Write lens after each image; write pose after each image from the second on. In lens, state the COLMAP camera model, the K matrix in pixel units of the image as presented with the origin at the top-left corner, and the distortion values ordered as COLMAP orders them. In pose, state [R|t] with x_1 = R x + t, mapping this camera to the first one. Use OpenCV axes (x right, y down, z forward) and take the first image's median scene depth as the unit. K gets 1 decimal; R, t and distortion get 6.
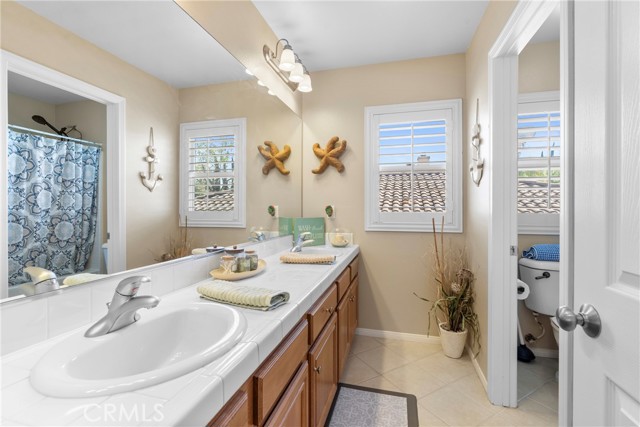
lens RADIAL K [[290.8, 0, 322.3], [0, 290.8, 212.4], [0, 0, 1]] dist [-0.002301, 0.000614]
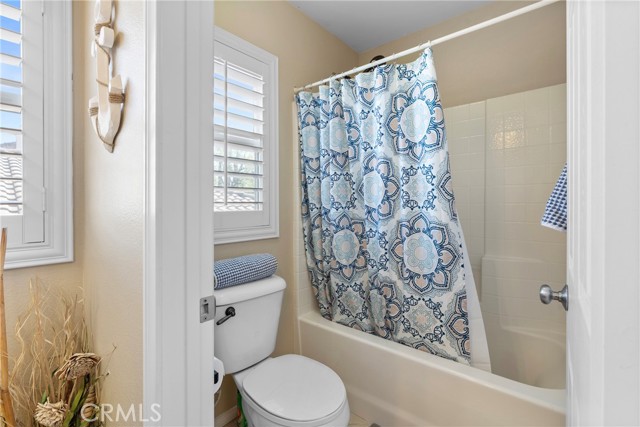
lens RADIAL K [[290.8, 0, 320.4], [0, 290.8, 211.1], [0, 0, 1]] dist [-0.002301, 0.000614]
pose [[0.440464, -0.002817, 0.897766, 0.290132], [0.001379, 0.999996, 0.002461, -0.005962], [-0.897769, 0.000154, 0.440466, 0.542233]]
